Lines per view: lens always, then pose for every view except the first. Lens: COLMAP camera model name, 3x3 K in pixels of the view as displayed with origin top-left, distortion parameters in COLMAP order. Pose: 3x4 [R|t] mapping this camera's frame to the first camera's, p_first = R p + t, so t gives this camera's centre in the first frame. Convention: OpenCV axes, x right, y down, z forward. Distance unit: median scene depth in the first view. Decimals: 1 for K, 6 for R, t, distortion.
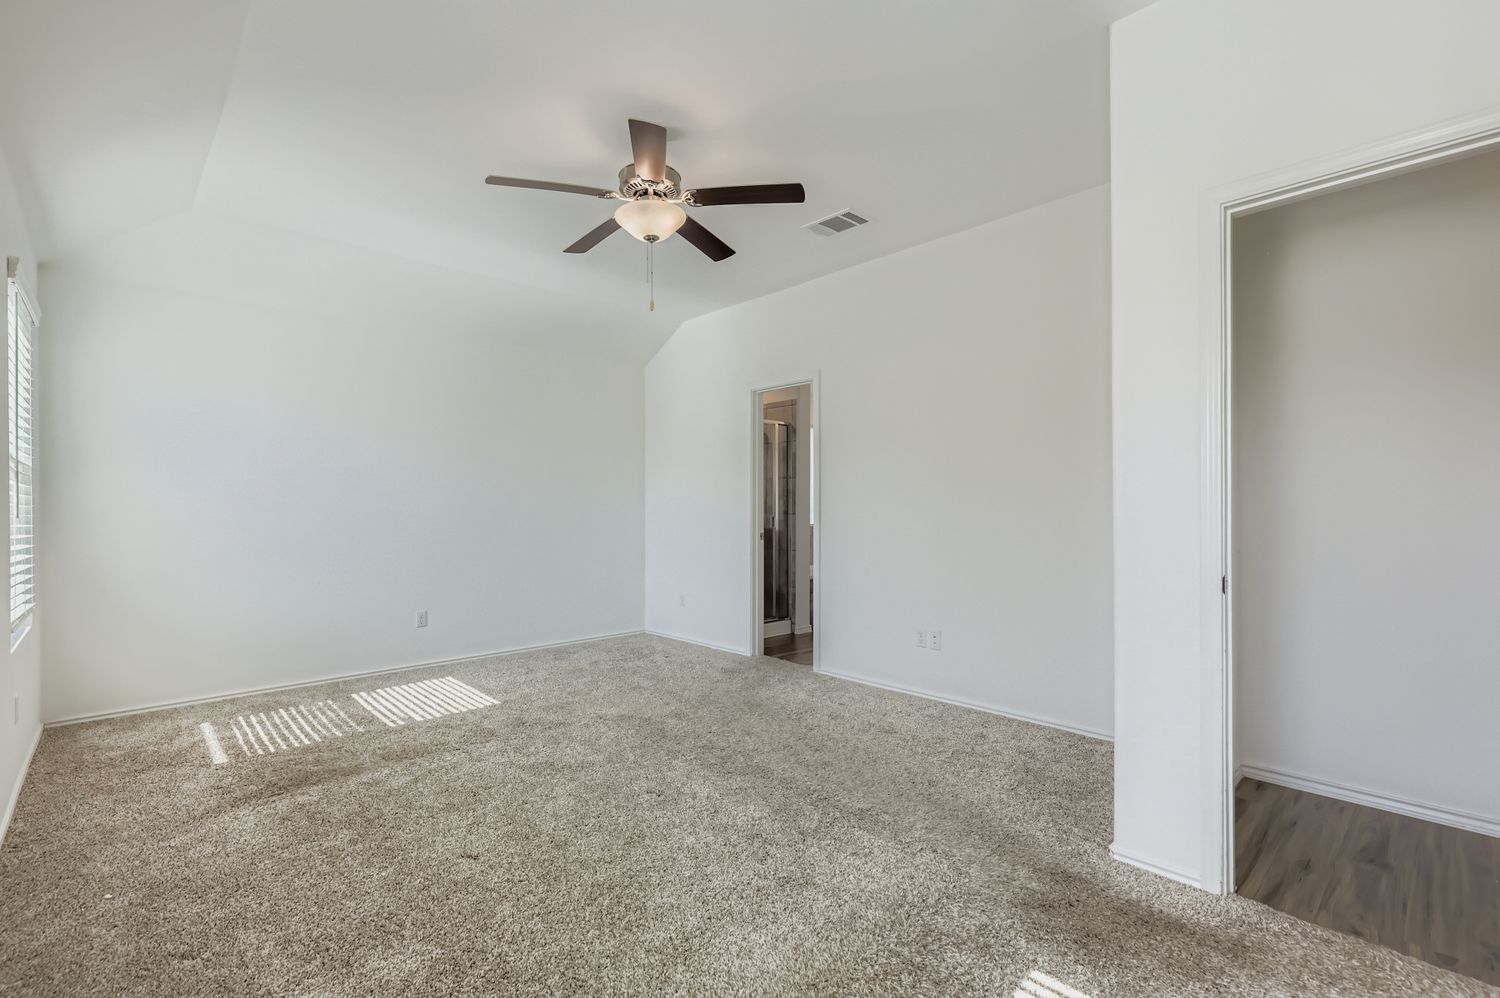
lens RADIAL K [[674.8, 0, 753.0], [0, 674.8, 501.6], [0, 0, 1]] dist [0.016999, -0.000223]
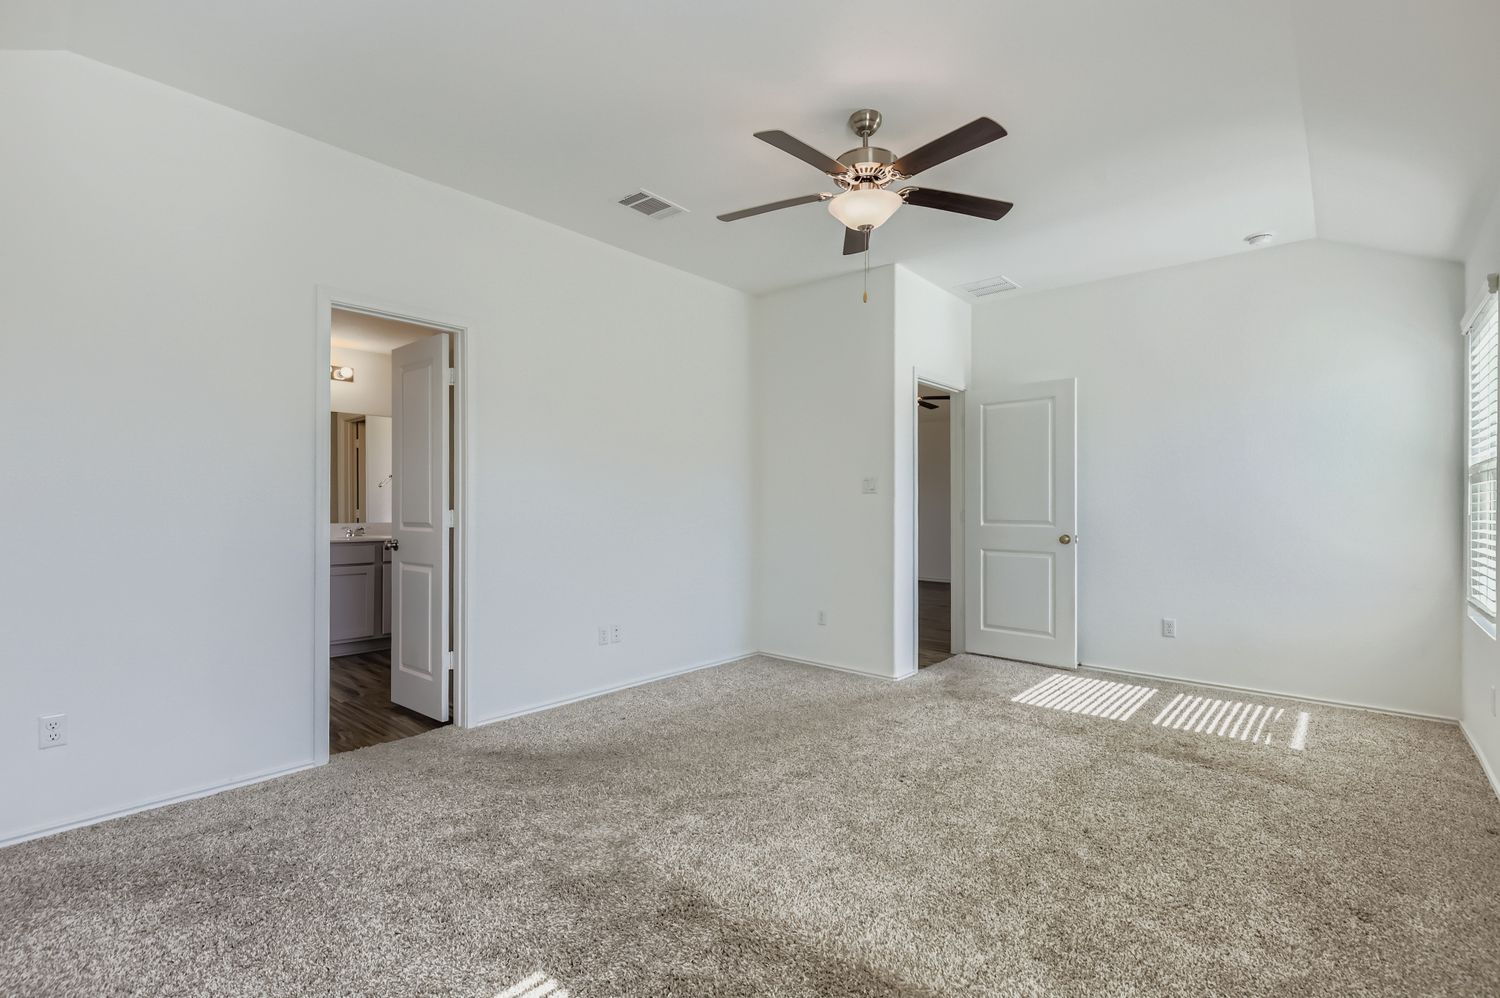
lens RADIAL K [[674.8, 0, 744.1], [0, 674.8, 502.5], [0, 0, 1]] dist [0.016999, -0.000223]
pose [[-0.085297, 0.013324, 0.996267, -0.761644], [0.006150, 0.999899, -0.012846, 0.016773], [-0.996337, 0.005032, -0.085370, 0.859691]]
